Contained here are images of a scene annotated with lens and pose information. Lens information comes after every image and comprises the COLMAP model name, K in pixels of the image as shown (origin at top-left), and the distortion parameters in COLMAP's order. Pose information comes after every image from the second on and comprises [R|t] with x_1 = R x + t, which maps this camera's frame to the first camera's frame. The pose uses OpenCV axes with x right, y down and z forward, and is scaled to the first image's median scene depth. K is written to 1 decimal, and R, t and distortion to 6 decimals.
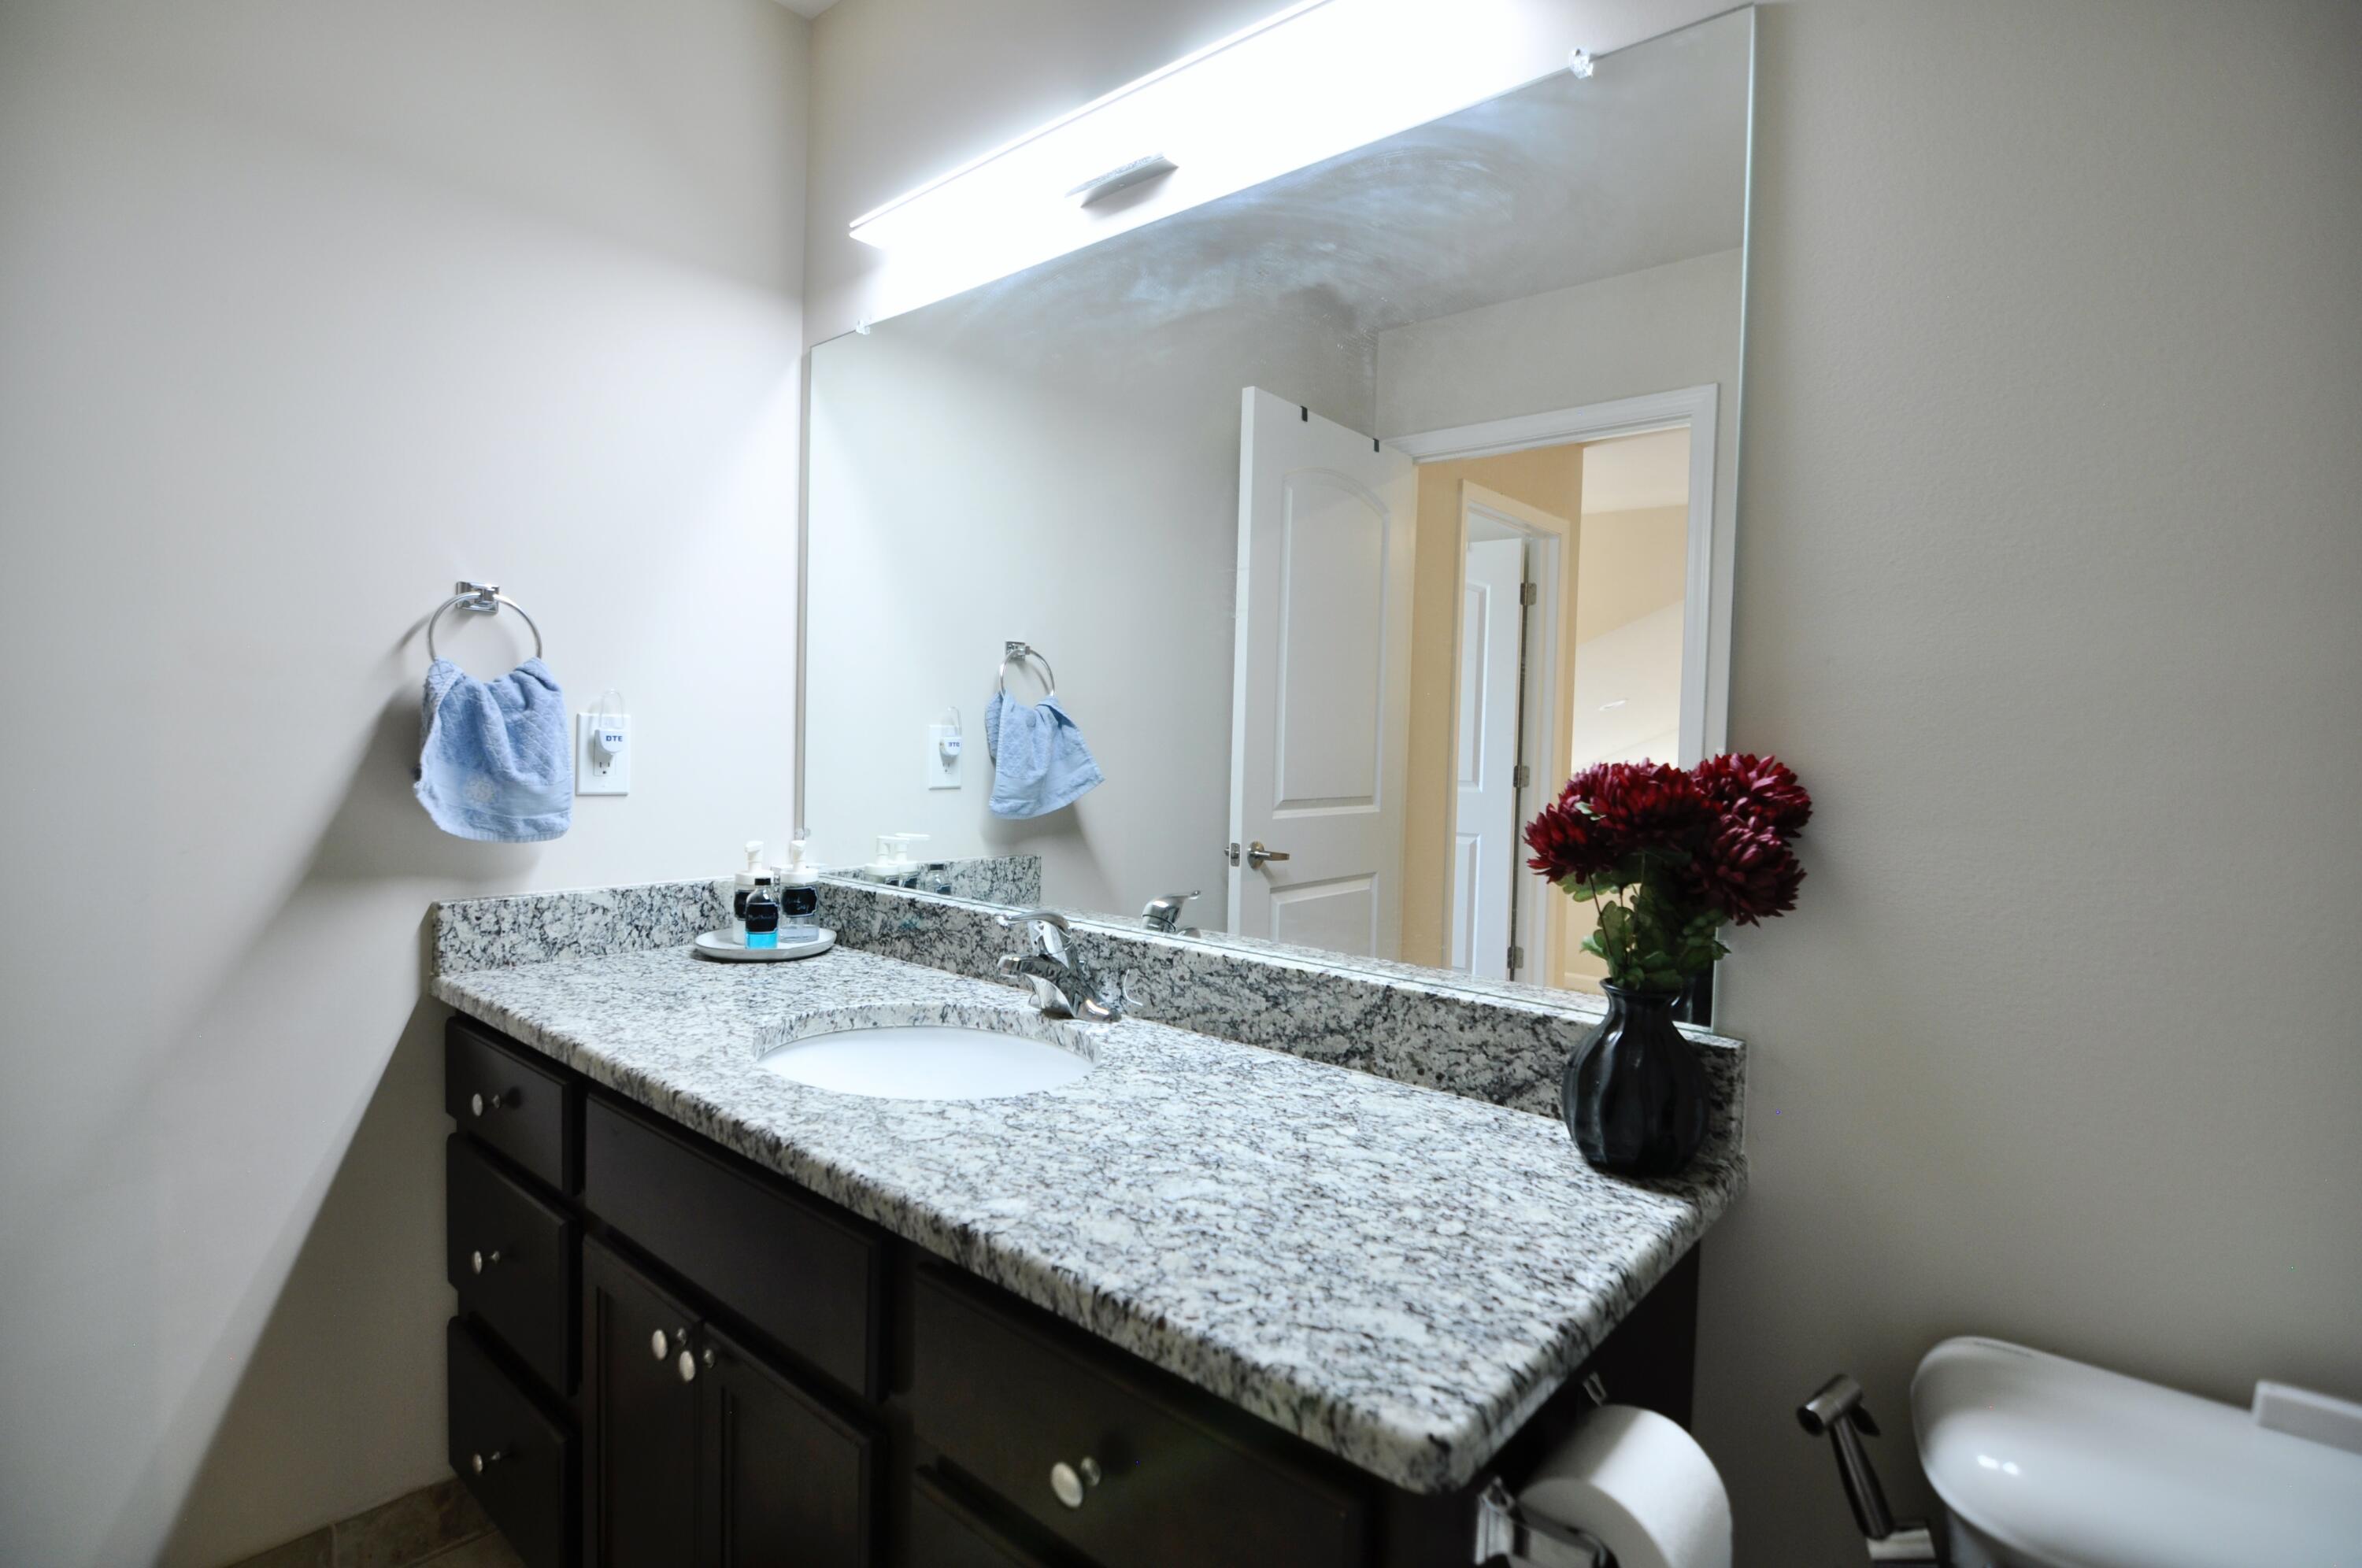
lens RADIAL K [[1131.7, 0, 1181.0], [0, 1131.7, 784.0], [0, 0, 1]] dist [-0.022315, -0.000331]
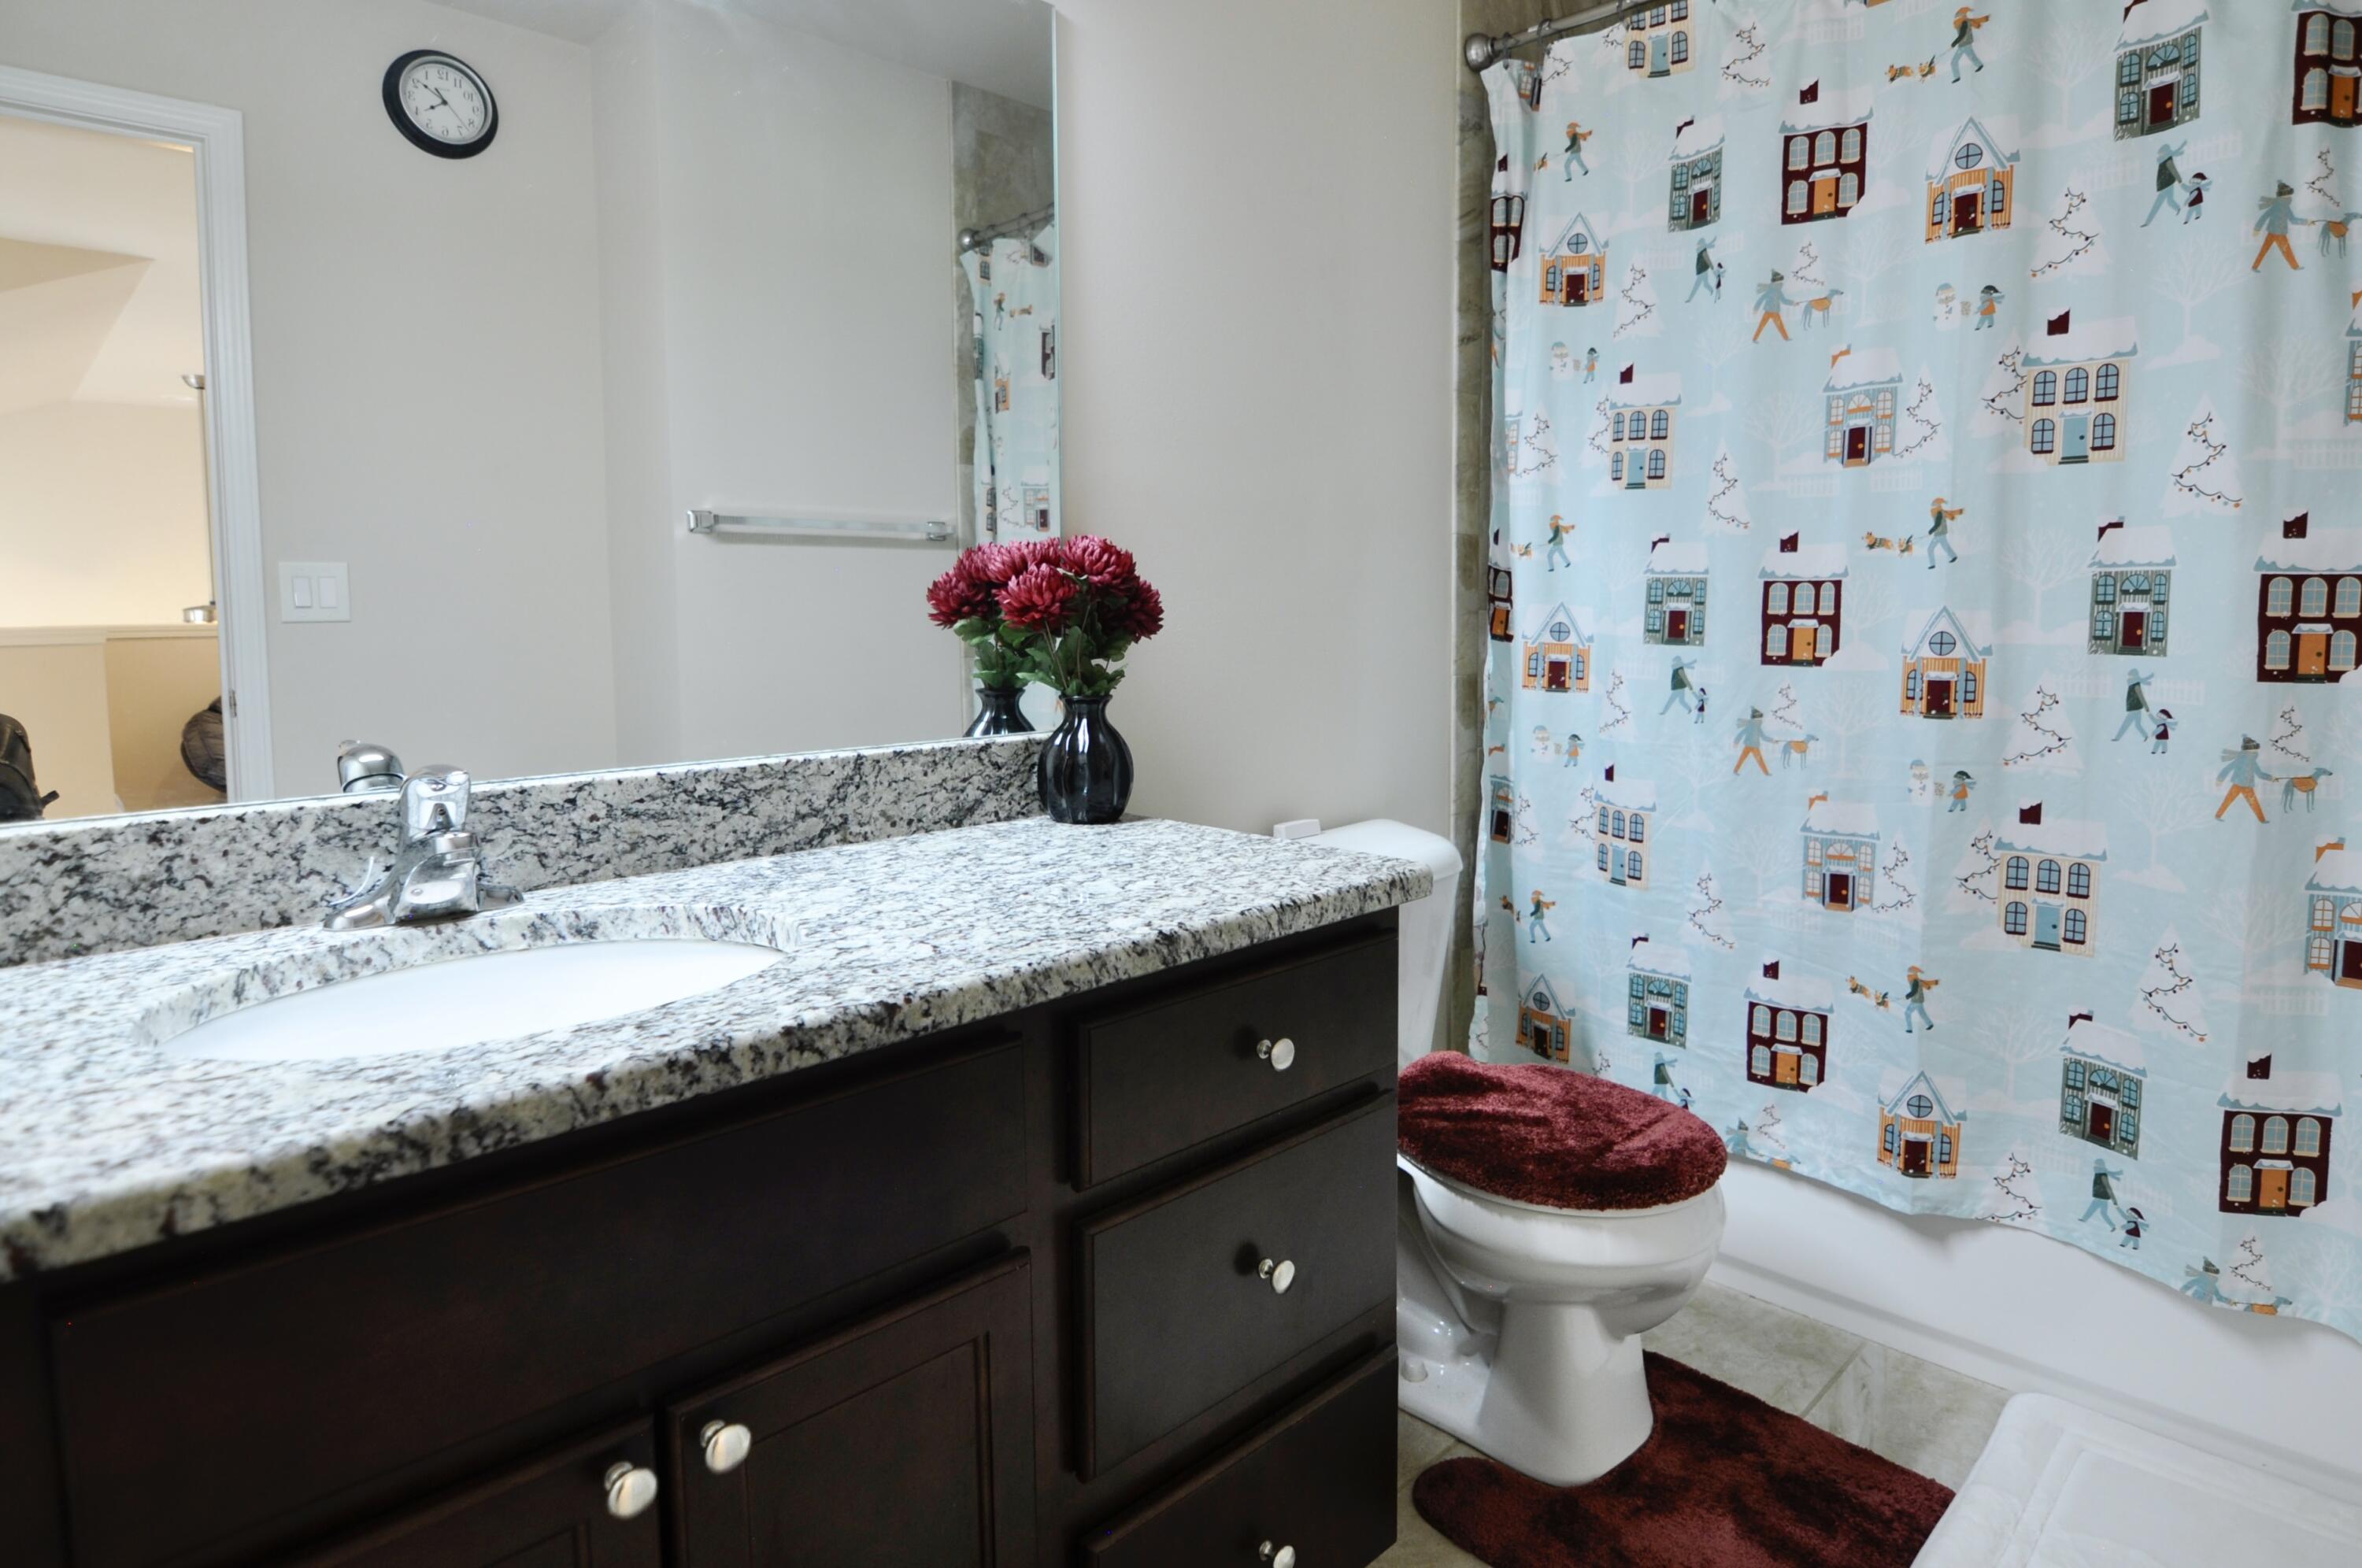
lens RADIAL K [[1255.7, 0, 1182.5], [0, 1255.7, 692.3], [0, 0, 1]] dist [-0.000864, -0.000262]
pose [[0.103281, -0.089618, 0.990607, -0.931797], [0.054192, 0.994960, 0.084362, 0.037306], [-0.993175, 0.044970, 0.107617, 0.563133]]
